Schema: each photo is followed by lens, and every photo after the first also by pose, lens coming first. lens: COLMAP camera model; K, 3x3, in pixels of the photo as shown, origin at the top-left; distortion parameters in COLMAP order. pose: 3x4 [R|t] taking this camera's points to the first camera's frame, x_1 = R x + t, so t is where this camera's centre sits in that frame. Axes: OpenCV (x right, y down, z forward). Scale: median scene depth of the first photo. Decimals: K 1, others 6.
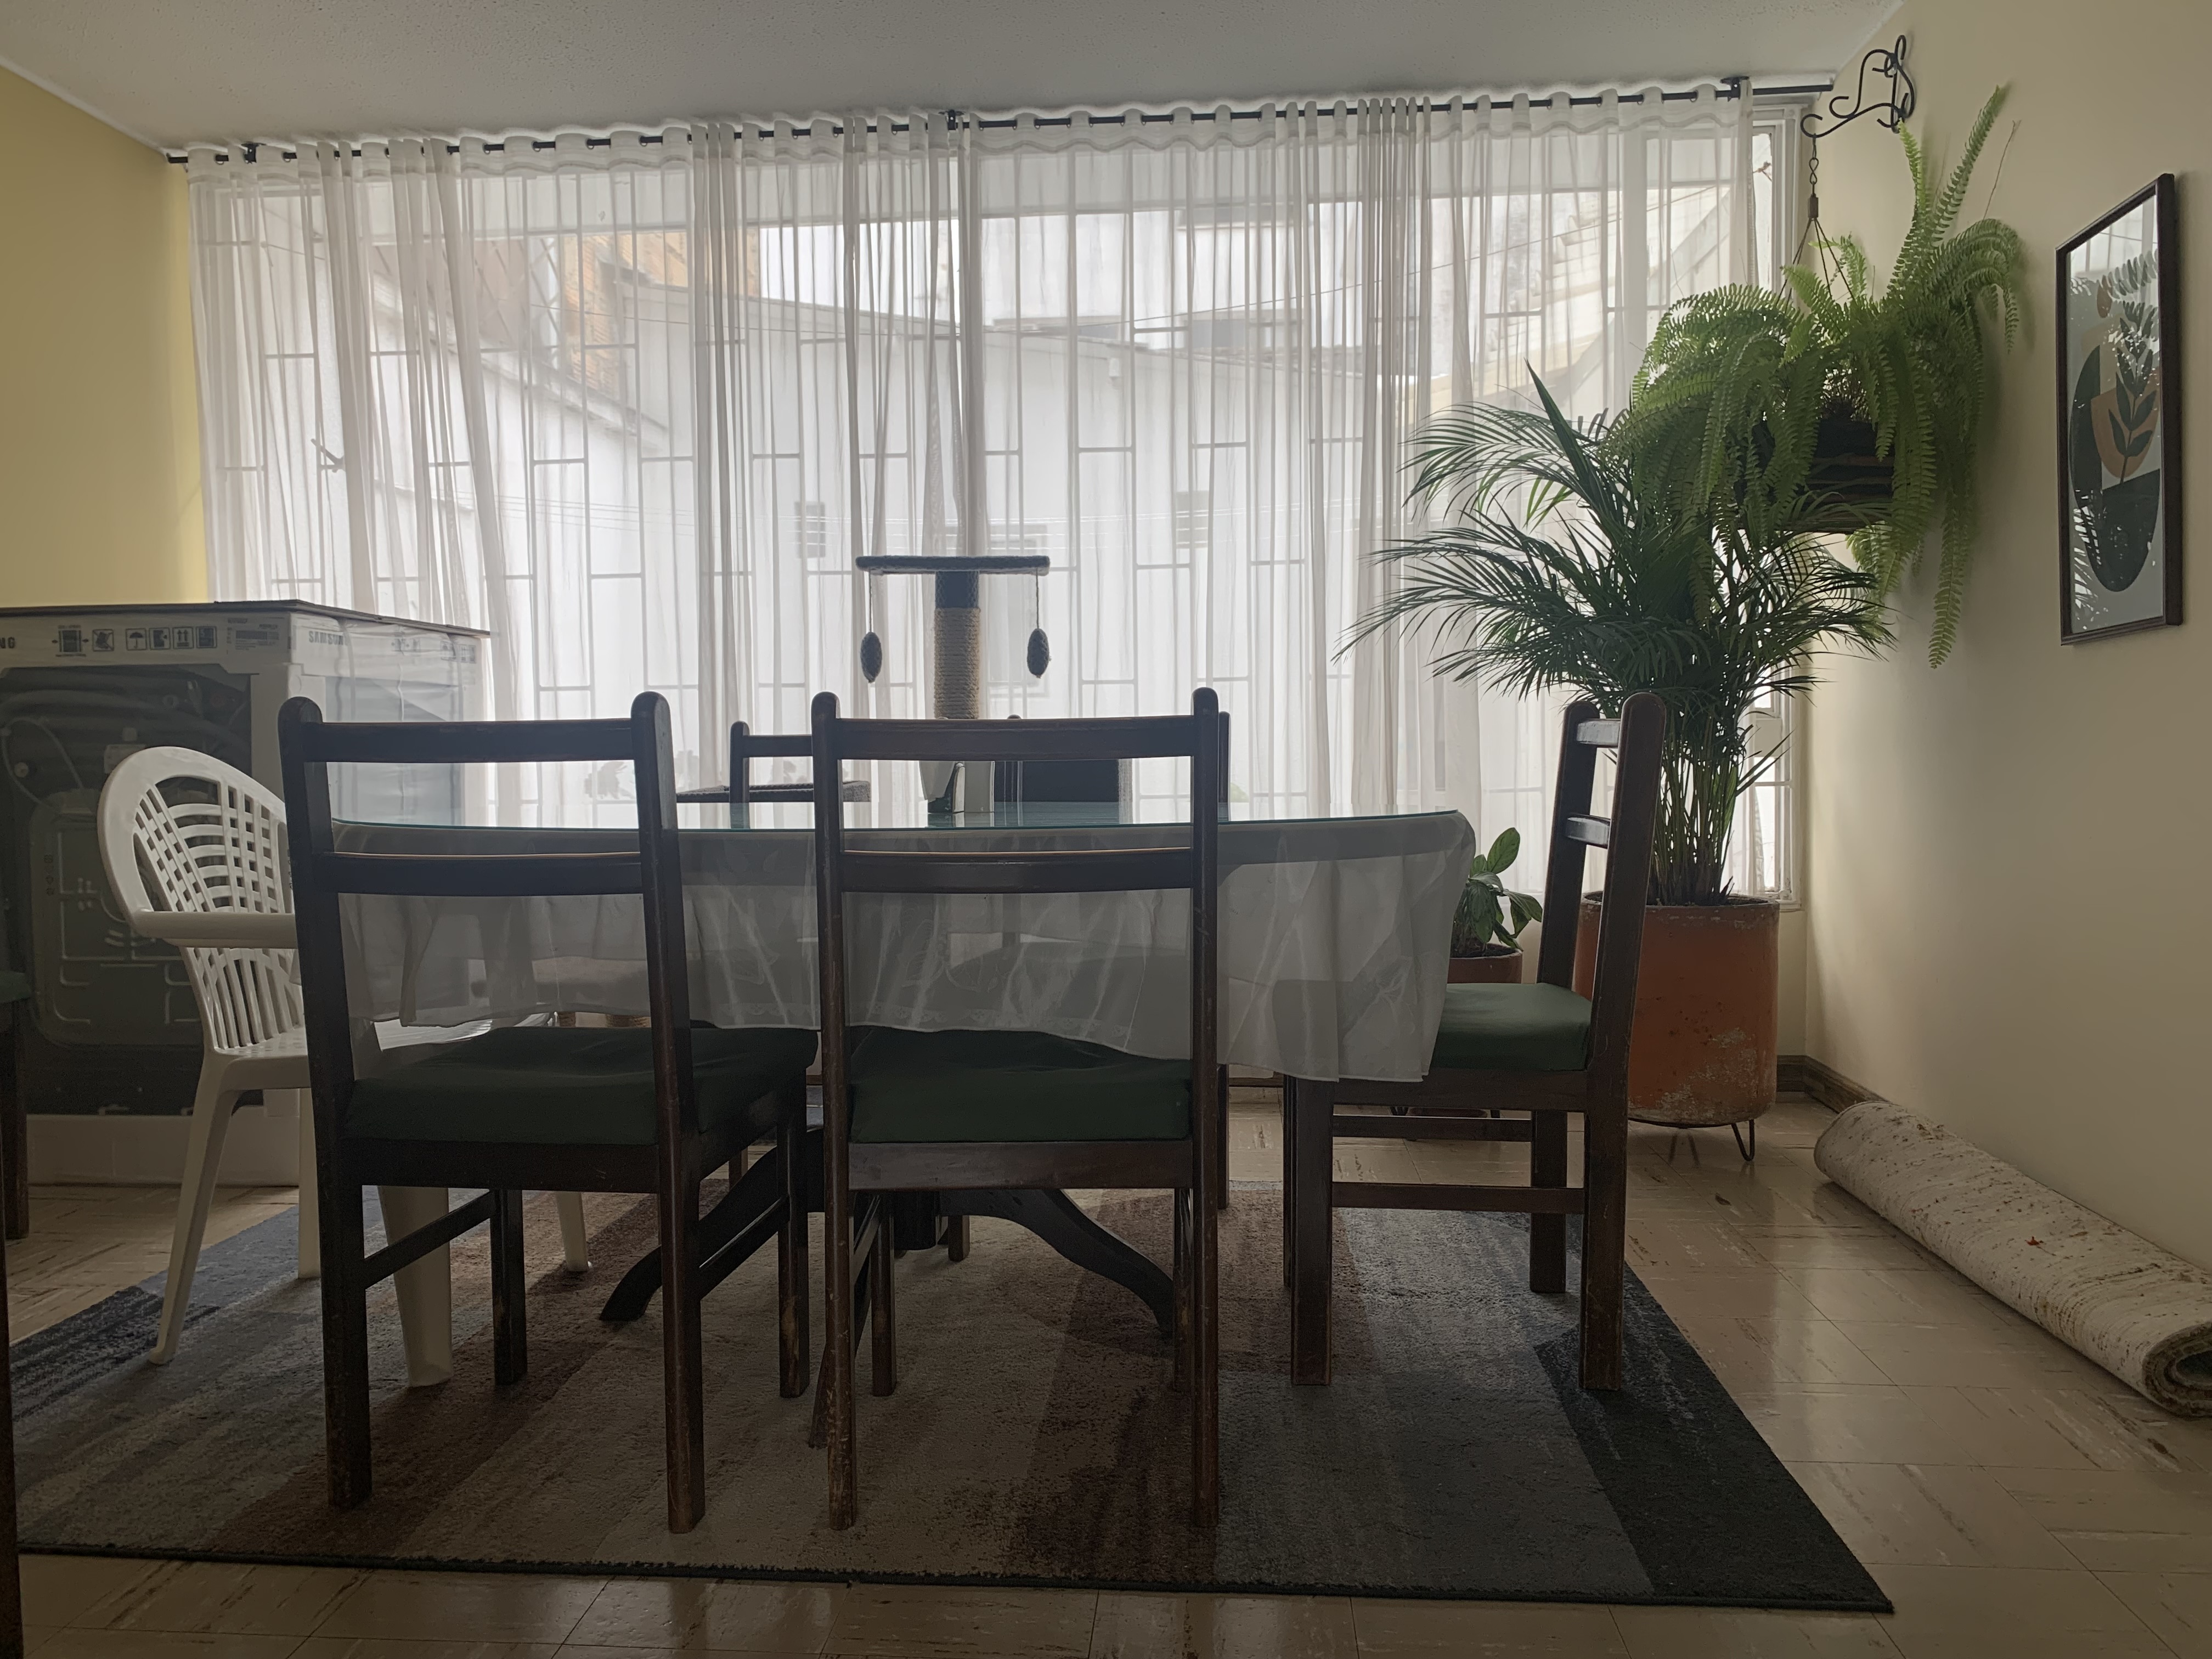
lens RADIAL K [[1689.0, 0, 1079.8], [0, 1689.0, 815.2], [0, 0, 1]] dist [0.017126, -0.013642]
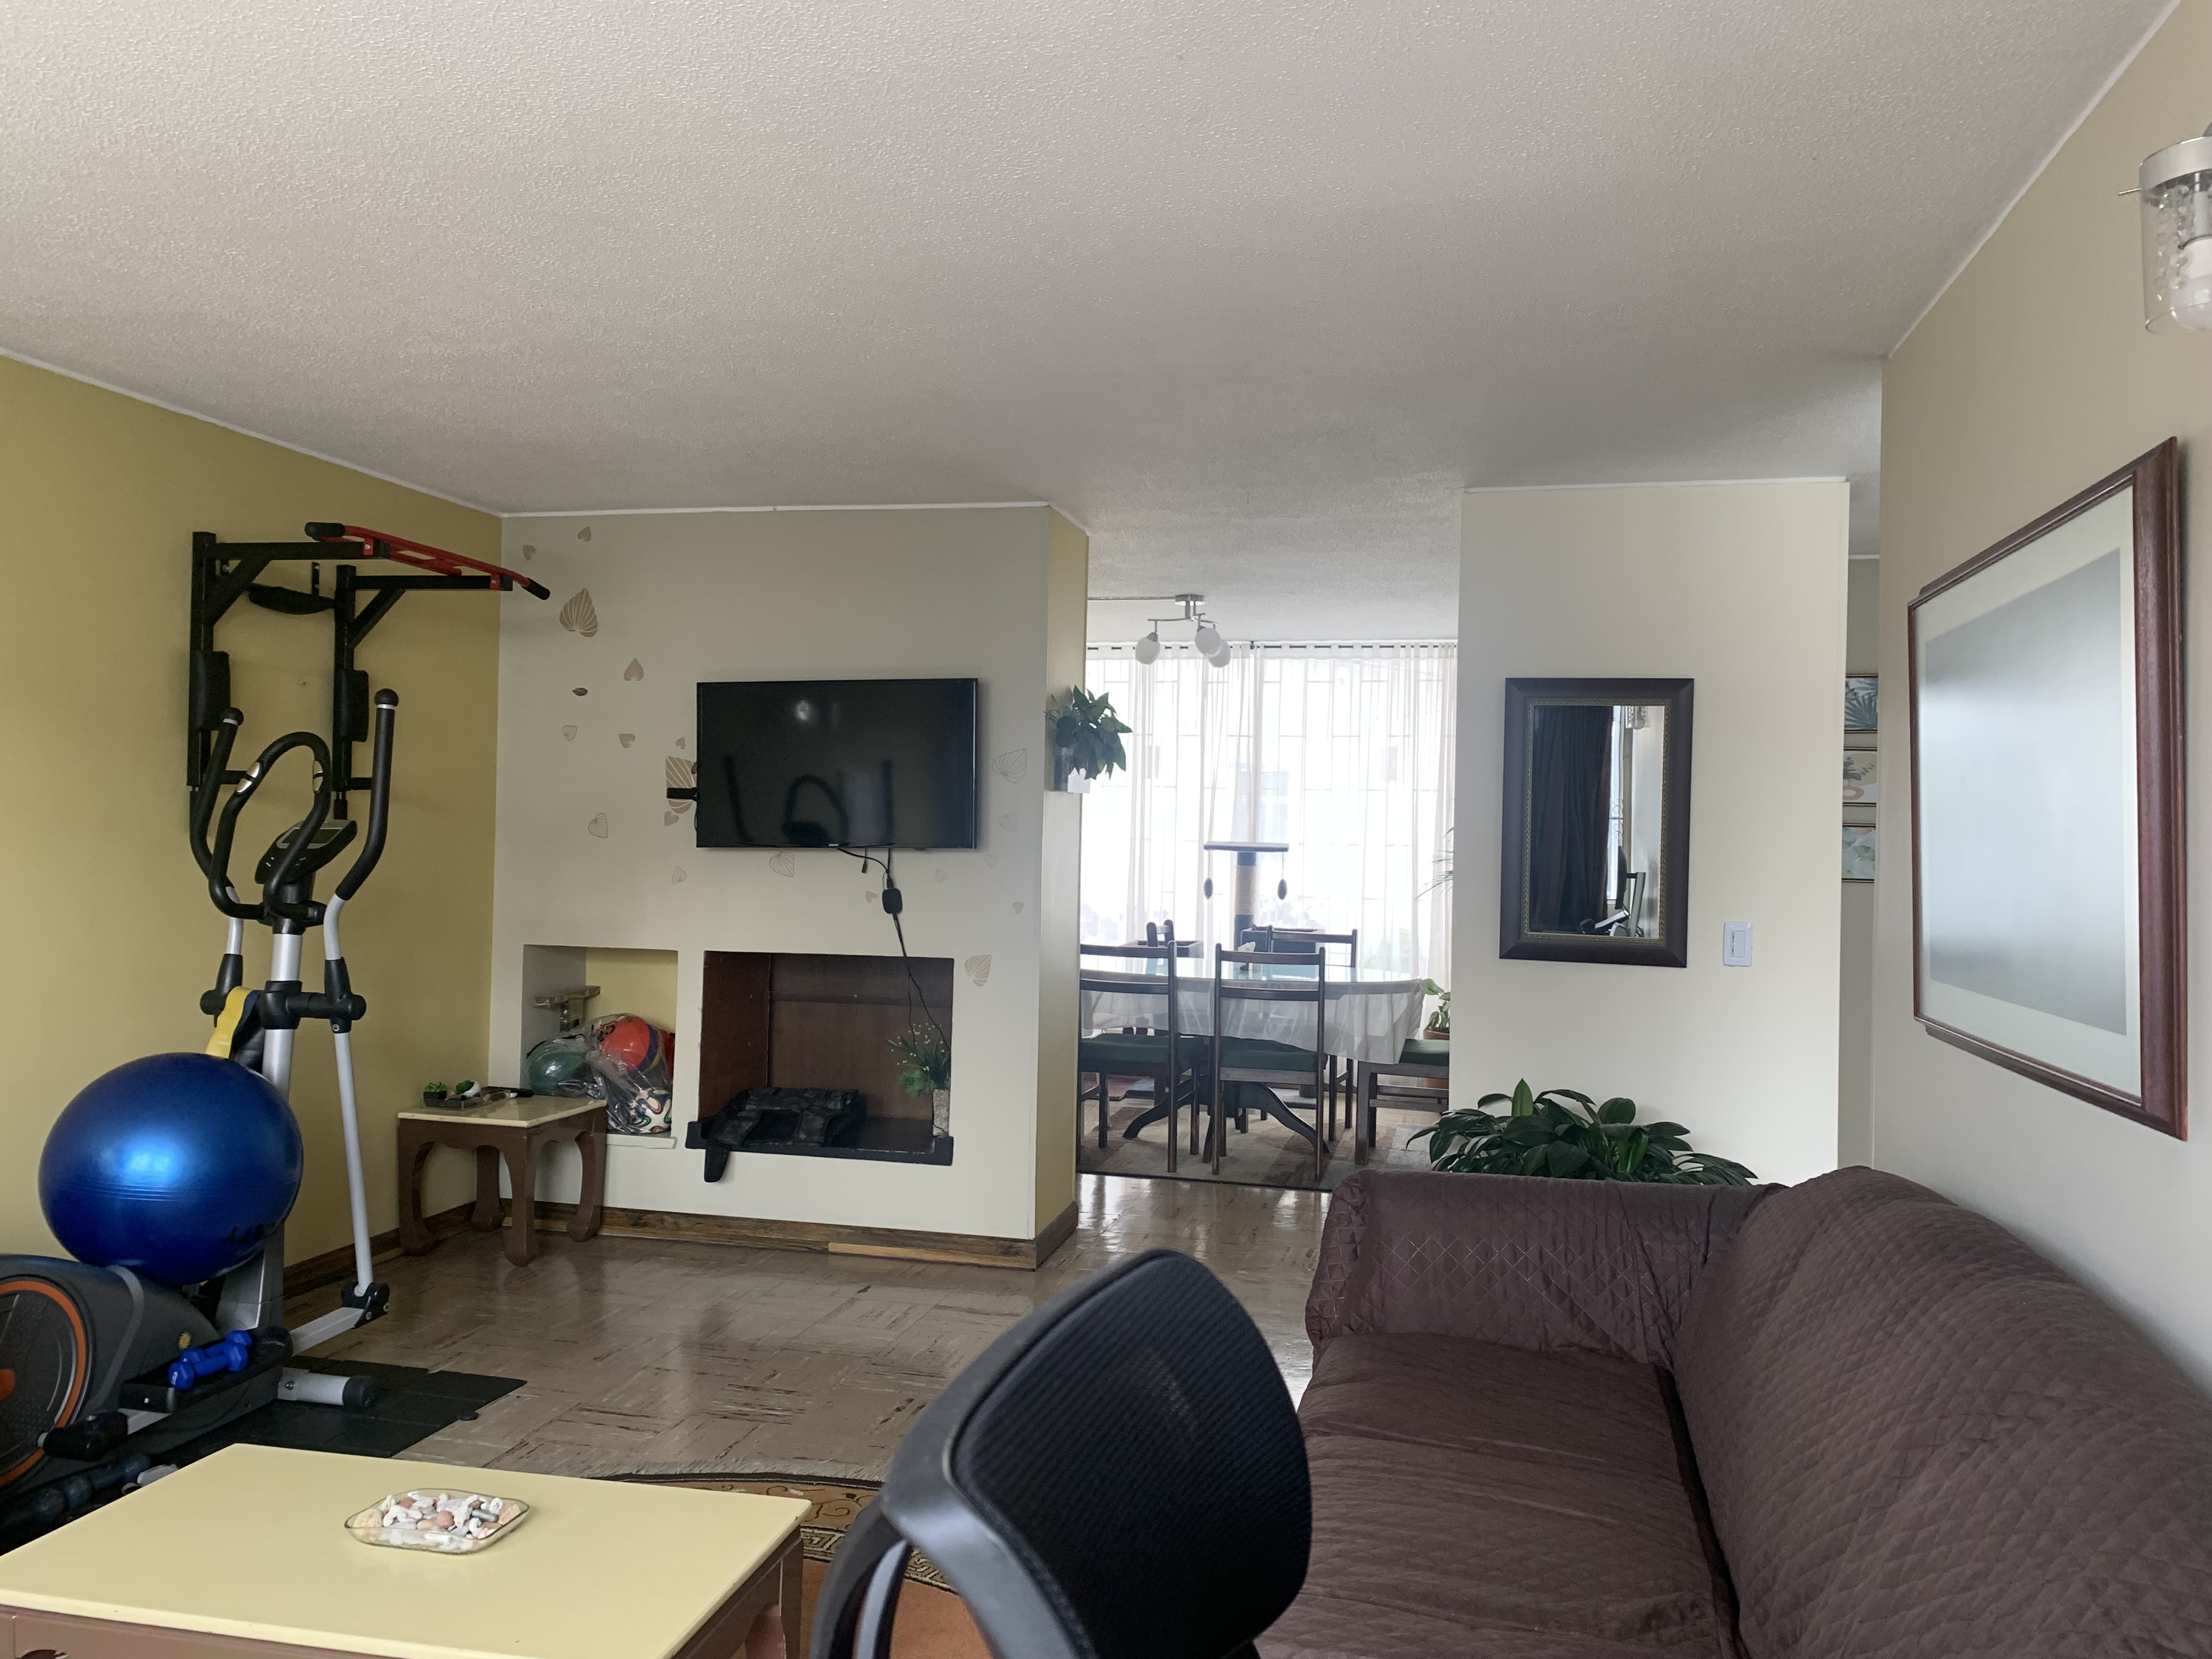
lens RADIAL K [[1694.8, 0, 1071.0], [0, 1694.8, 803.5], [0, 0, 1]] dist [0.039132, -0.003531]
pose [[0.987260, 0.031767, -0.155914, 0.054167], [-0.041802, 0.997230, -0.061515, -0.072416], [0.153528, 0.067249, 0.985853, -1.492524]]
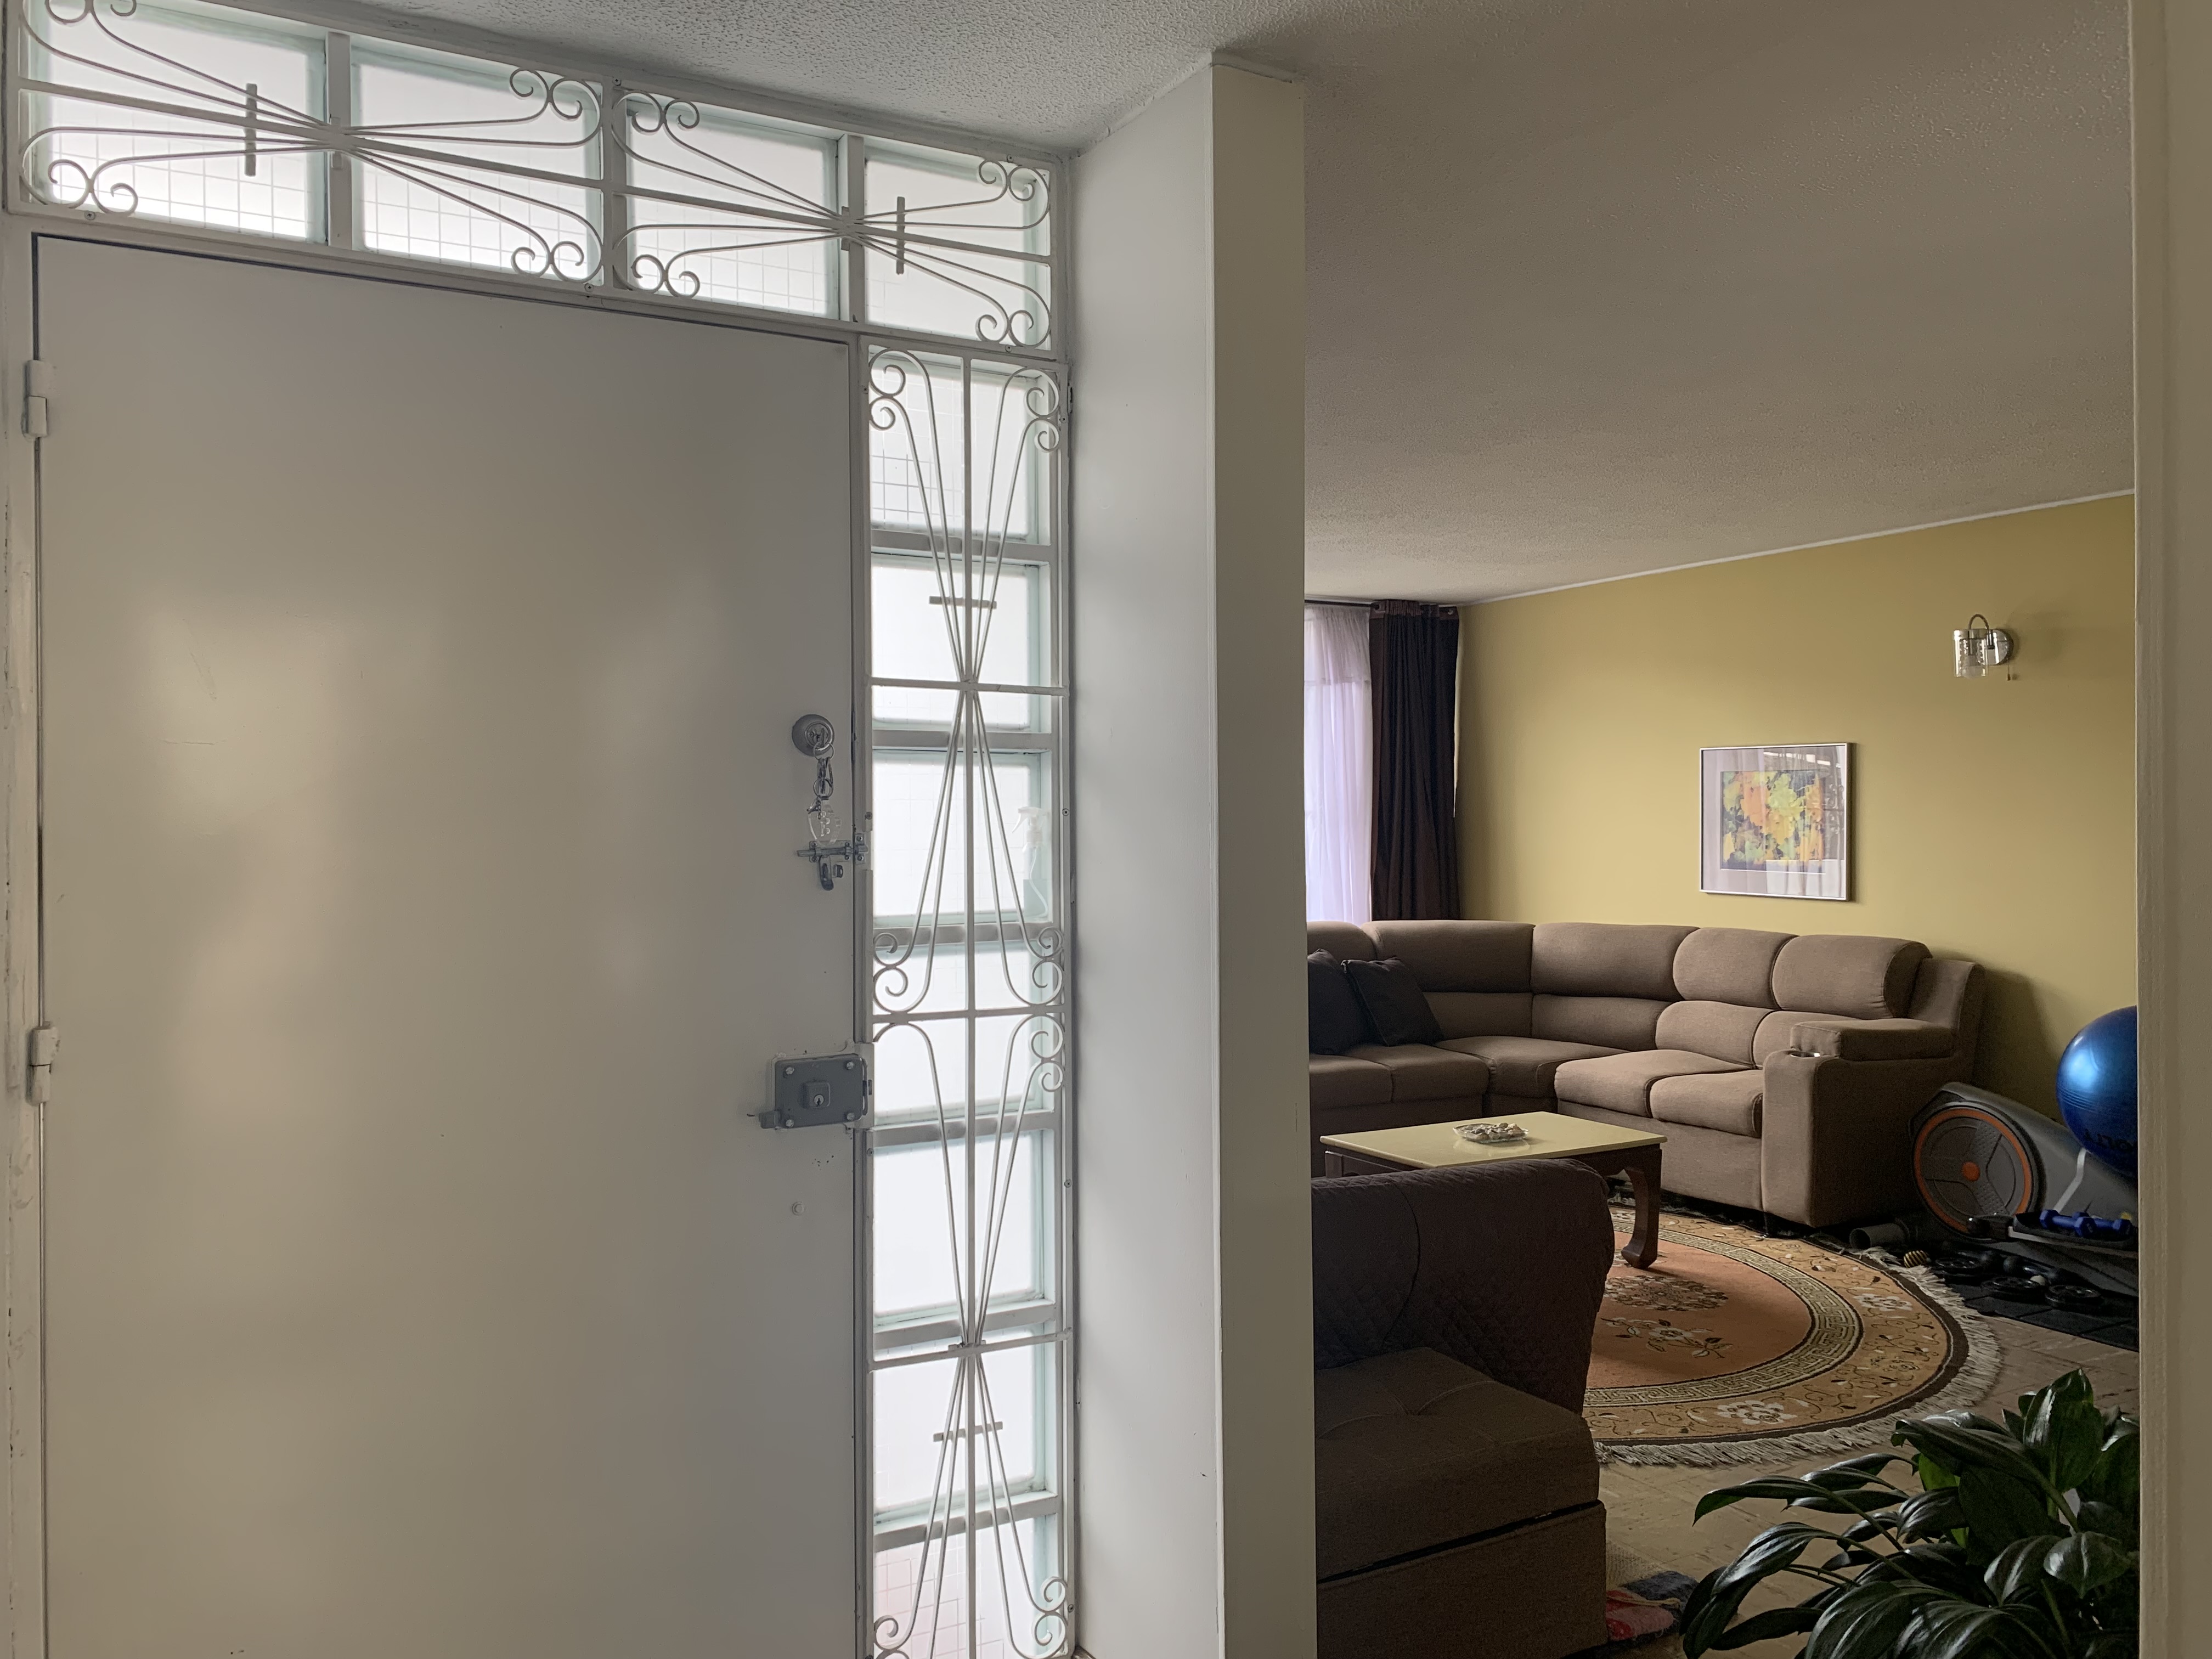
lens RADIAL K [[1689.0, 0, 1079.8], [0, 1689.0, 815.2], [0, 0, 1]] dist [0.017126, -0.013642]
pose [[-0.826607, 0.015482, -0.562567, 0.855770], [-0.008330, 0.999175, 0.039736, -0.159042], [0.562719, 0.037532, -0.825796, 0.180229]]
